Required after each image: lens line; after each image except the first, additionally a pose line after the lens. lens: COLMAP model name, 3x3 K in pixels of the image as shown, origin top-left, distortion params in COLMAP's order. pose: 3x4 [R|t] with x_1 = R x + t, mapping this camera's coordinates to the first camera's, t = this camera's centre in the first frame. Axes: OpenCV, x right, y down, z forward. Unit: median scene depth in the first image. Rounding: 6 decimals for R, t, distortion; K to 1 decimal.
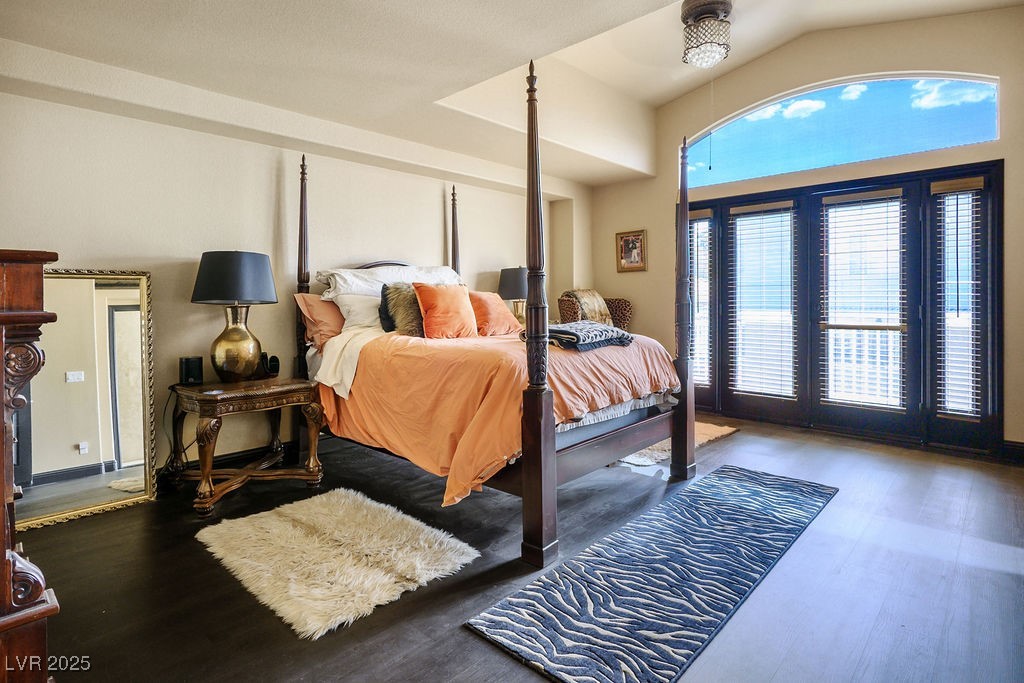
lens RADIAL K [[524.2, 0, 508.0], [0, 524.2, 305.8], [0, 0, 1]] dist [0.000395, 0.003070]
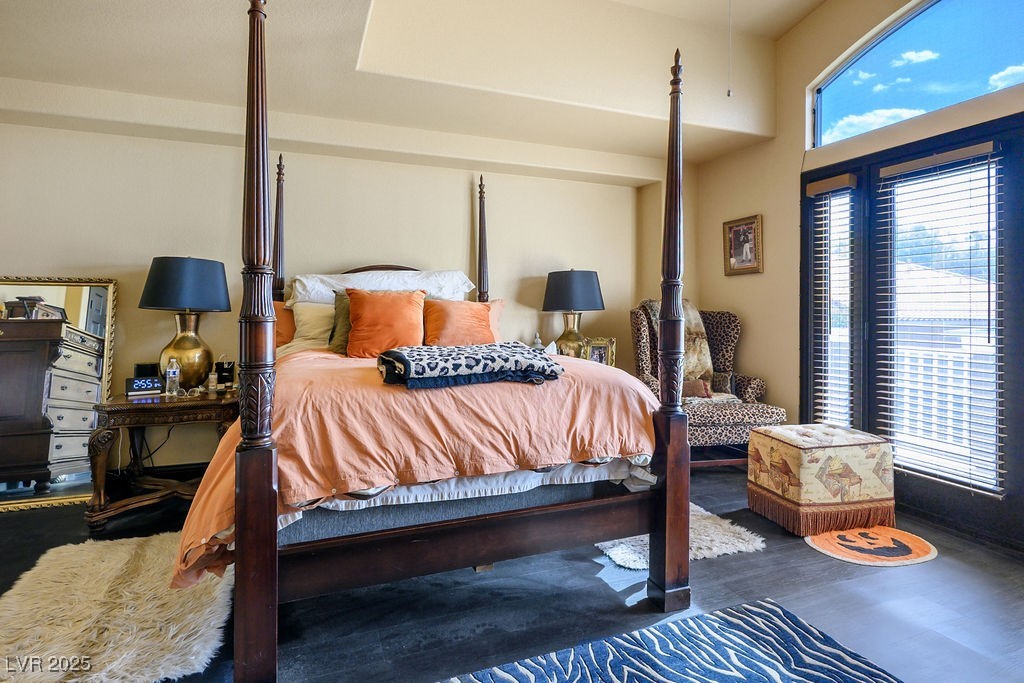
lens RADIAL K [[524.2, 0, 498.9], [0, 524.2, 307.1], [0, 0, 1]] dist [0.000395, 0.003070]
pose [[0.904296, 0.009422, -0.426802, 0.418138], [-0.017513, 0.999734, -0.015036, -0.006573], [0.426547, 0.021072, 0.904220, 0.362695]]
